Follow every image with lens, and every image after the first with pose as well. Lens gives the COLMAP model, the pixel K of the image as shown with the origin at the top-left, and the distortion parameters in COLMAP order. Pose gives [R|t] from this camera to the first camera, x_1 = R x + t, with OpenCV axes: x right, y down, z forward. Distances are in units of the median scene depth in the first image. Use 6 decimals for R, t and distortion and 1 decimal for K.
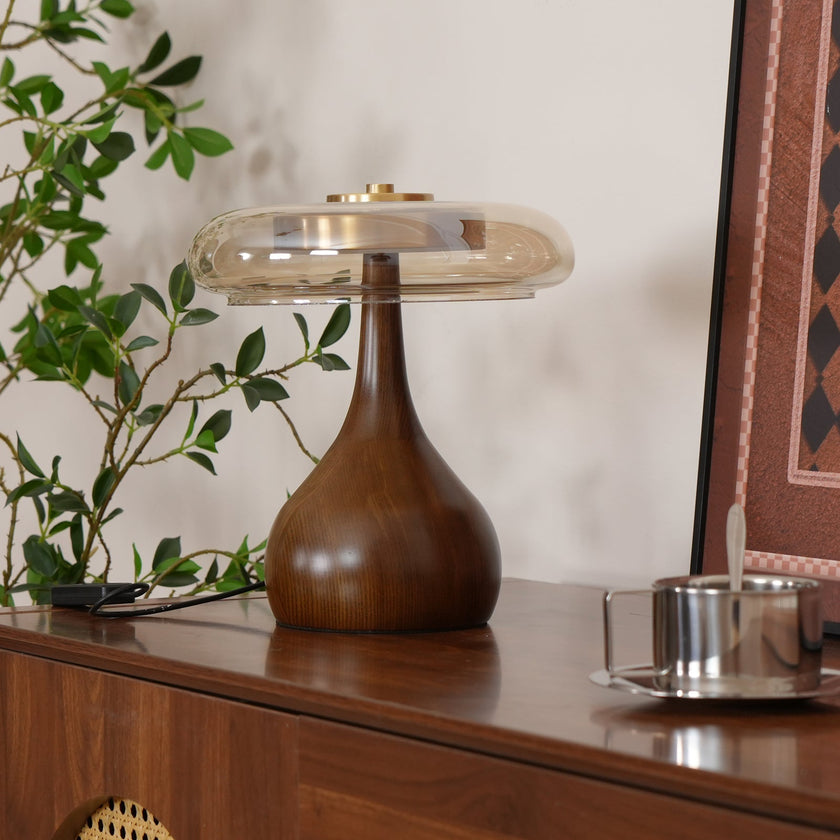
lens RADIAL K [[3659.9, 0, 365.9], [0, 3659.9, 431.9], [0, 0, 1]] dist [-0.027584, 0.000000]
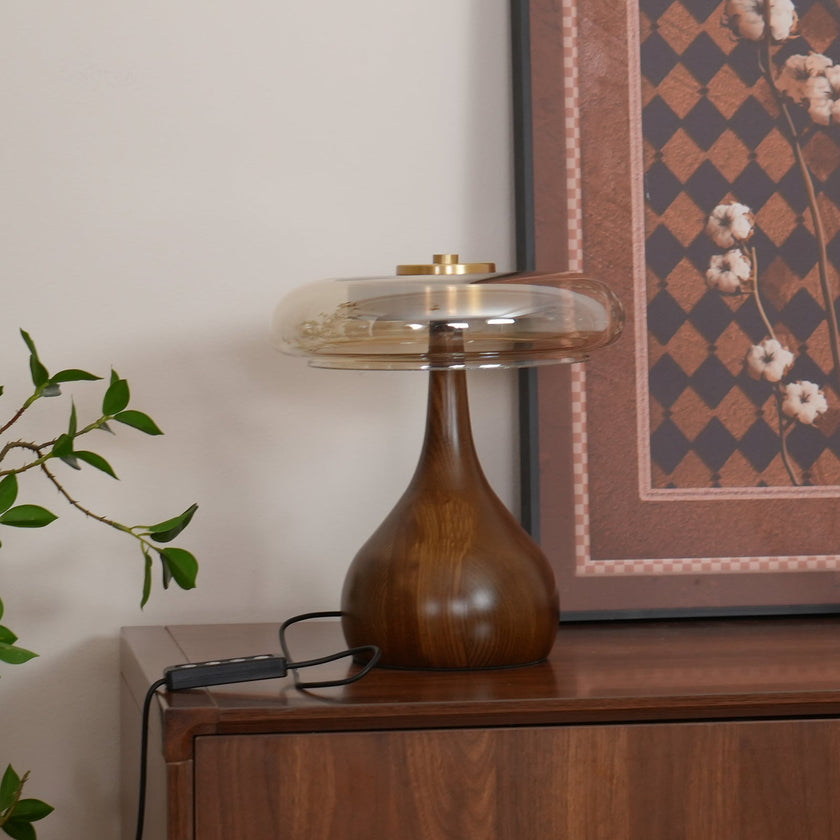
lens RADIAL K [[3155.5, 0, 461.2], [0, 3155.5, 365.9], [0, 0, 1]] dist [-0.001786, 0.000000]
pose [[0.371645, -0.030257, 0.927882, -0.874739], [0.054296, 0.998466, 0.010812, -0.045168], [-0.926786, 0.046362, 0.372718, 0.656979]]
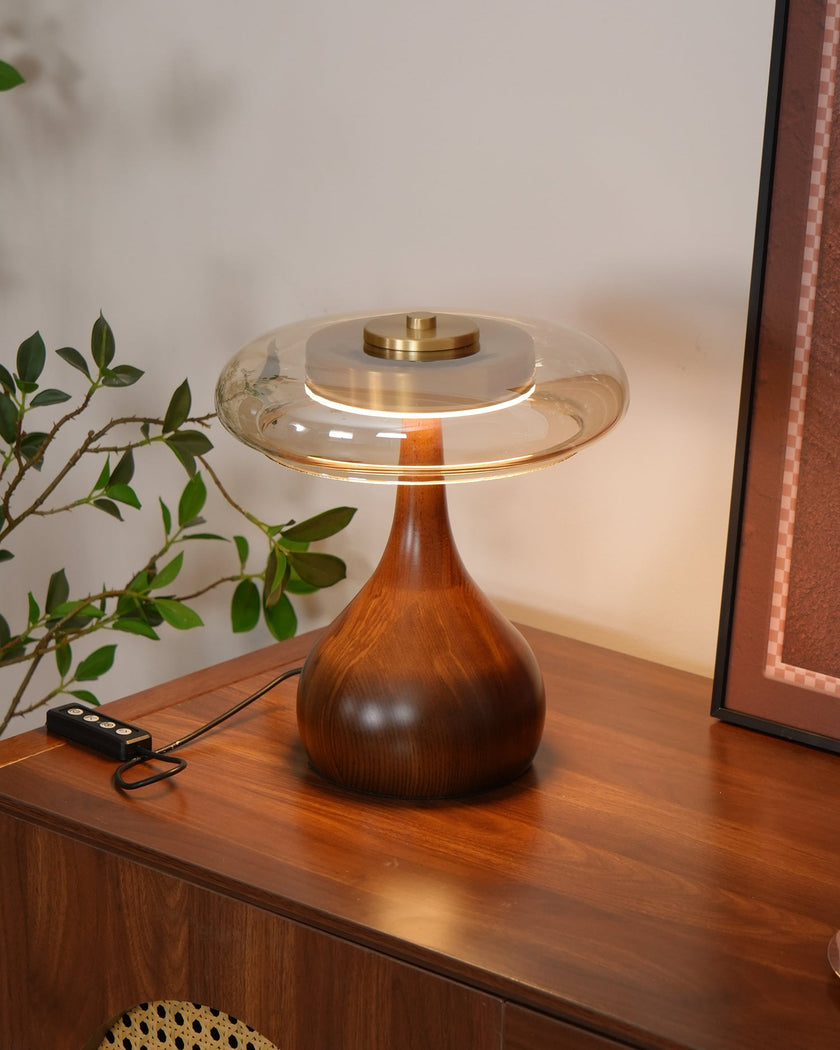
lens RADIAL K [[3648.2, 0, 413.8], [0, 3648.2, 525.1], [0, 0, 1]] dist [-0.001220, 0.000000]
pose [[0.955196, -0.079908, 0.284984, -0.269330], [0.006764, 0.968507, 0.248894, -0.249712], [-0.295898, -0.235815, 0.925654, 0.133282]]
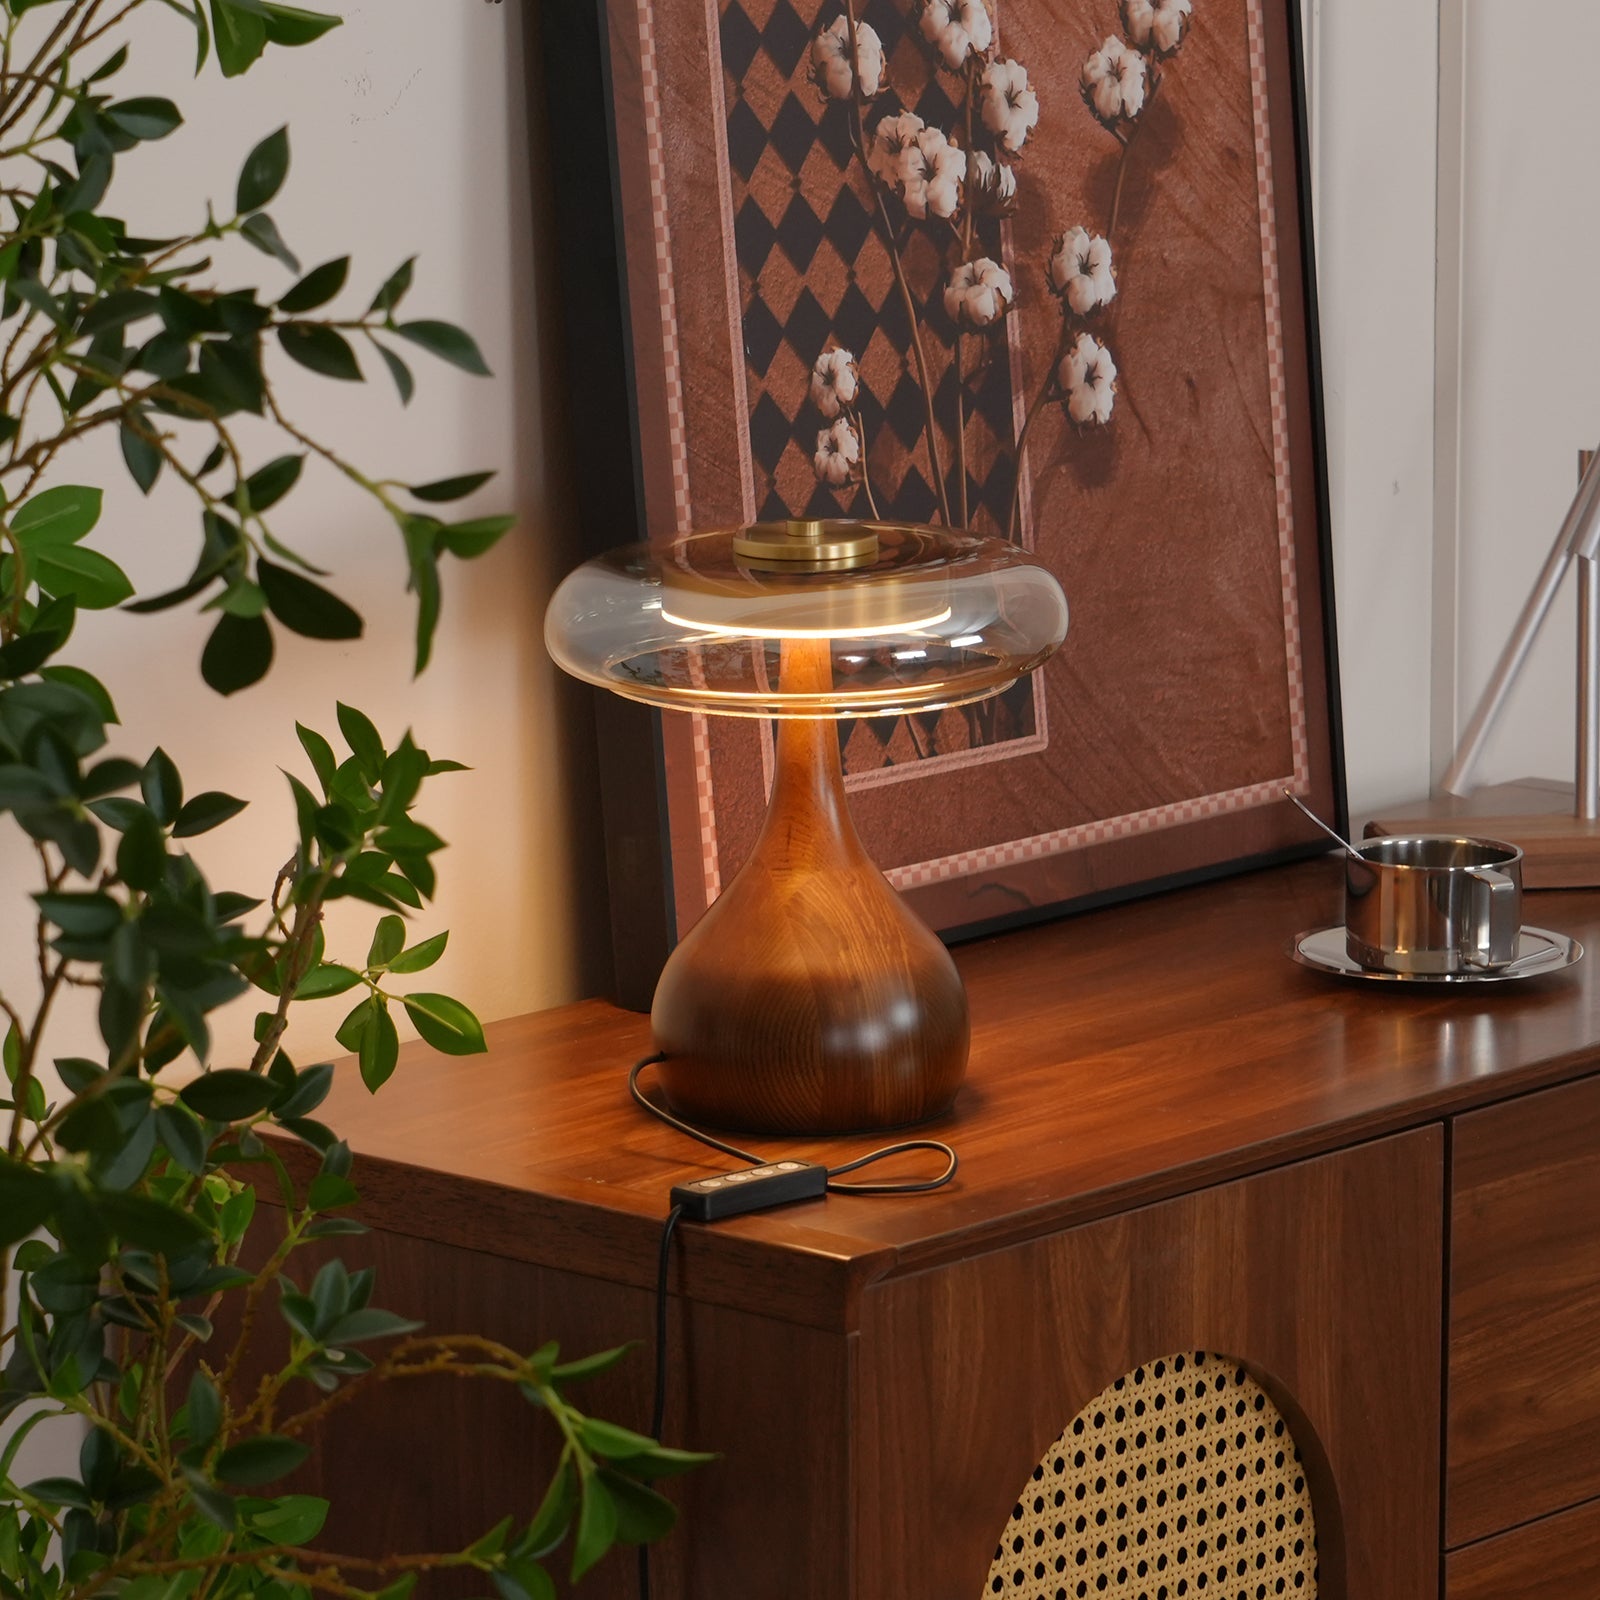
lens RADIAL K [[6971.2, 0, 789.6], [0, 6971.2, 800.6], [0, 0, 1]] dist [-0.027584, 0.000000]
pose [[-0.286969, -0.174111, 0.941984, -1.338745], [0.058307, 0.978346, 0.198595, -0.294055], [-0.956164, 0.111915, -0.270603, 1.405514]]
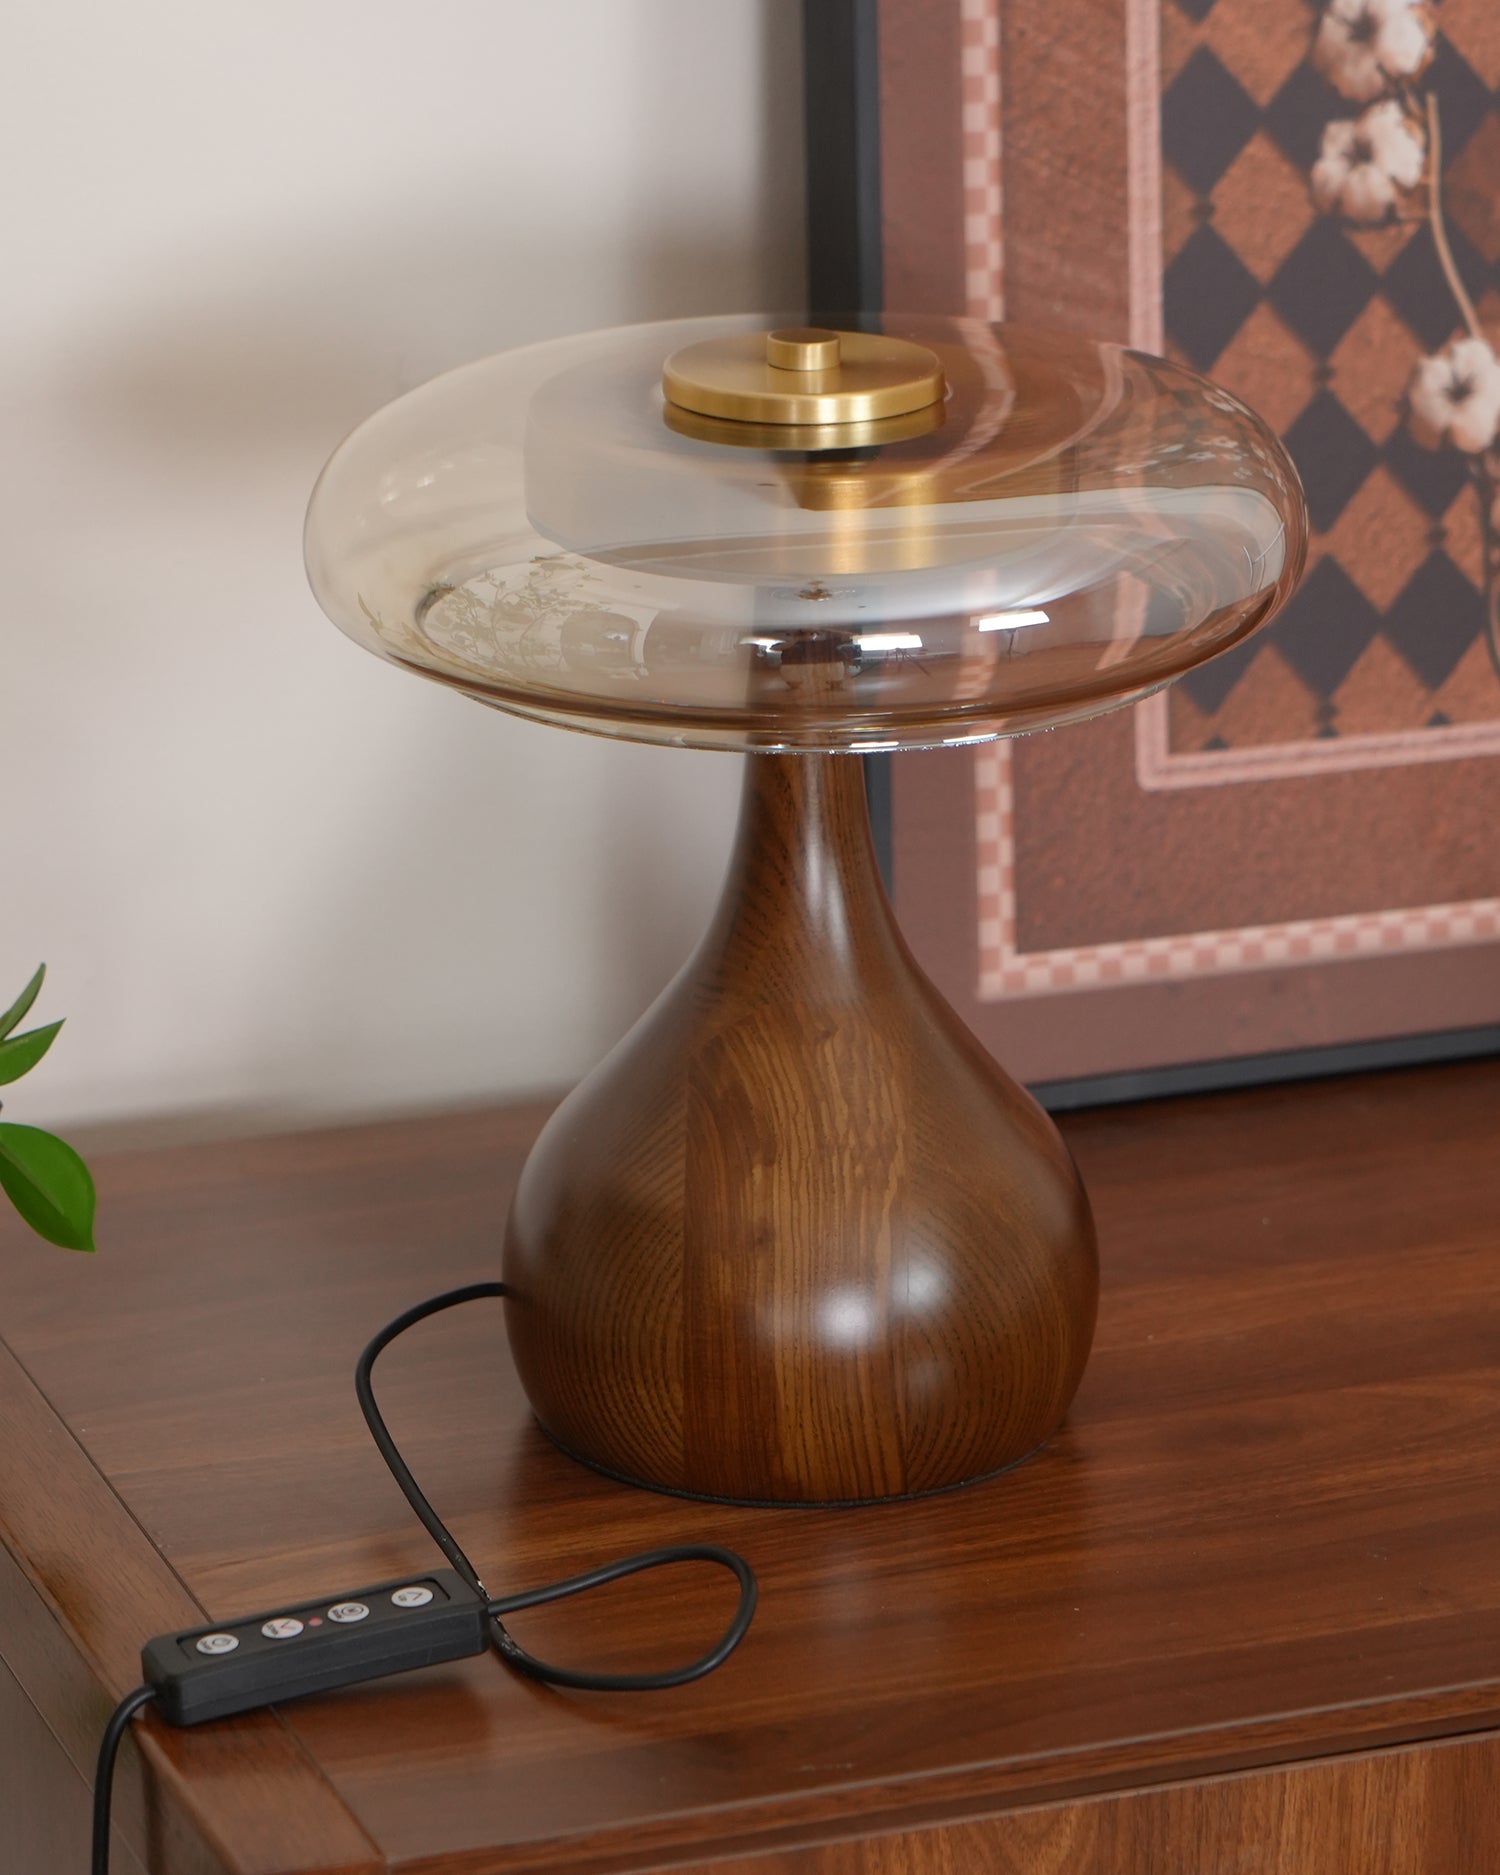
lens RADIAL K [[6514.7, 0, 760.1], [0, 6514.7, 895.7], [0, 0, 1]] dist [-0.001220, 0.000000]
pose [[0.177848, -0.298084, 0.937825, -0.659868], [0.043379, 0.954467, 0.295147, -0.215459], [-0.983101, -0.011809, 0.182681, 0.891211]]
